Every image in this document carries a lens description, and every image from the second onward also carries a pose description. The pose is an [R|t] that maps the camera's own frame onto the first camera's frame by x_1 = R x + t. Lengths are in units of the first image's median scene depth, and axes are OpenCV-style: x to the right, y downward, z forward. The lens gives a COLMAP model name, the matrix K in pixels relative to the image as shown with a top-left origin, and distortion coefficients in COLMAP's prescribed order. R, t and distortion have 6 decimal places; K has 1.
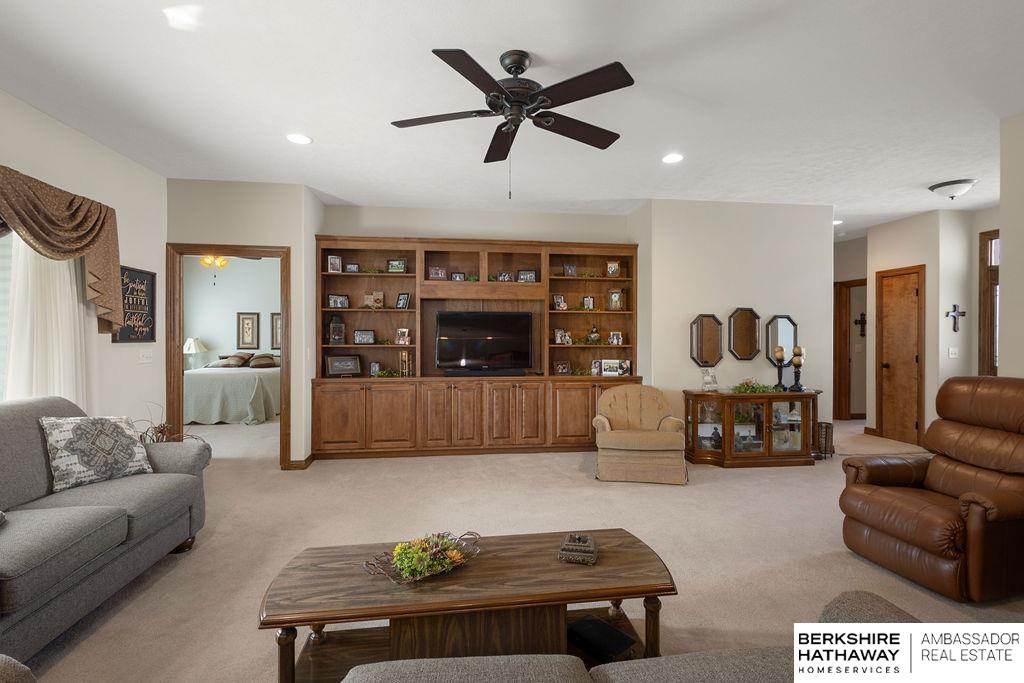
lens RADIAL K [[479.6, 0, 514.0], [0, 479.6, 338.2], [0, 0, 1]] dist [0.003545, -0.000104]
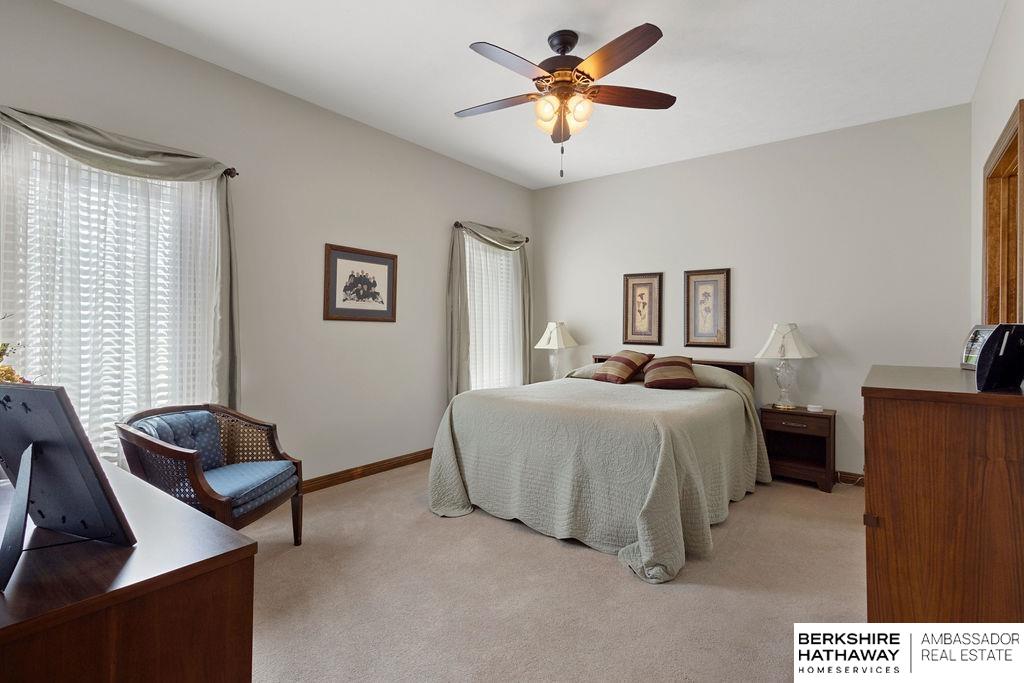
lens RADIAL K [[479.6, 0, 514.0], [0, 479.6, 338.2], [0, 0, 1]] dist [0.003545, -0.000104]
pose [[0.718090, 0.019050, -0.695689, -0.305696], [-0.007365, 0.999777, 0.019774, 0.007407], [0.695911, -0.009076, 0.718070, 0.555596]]
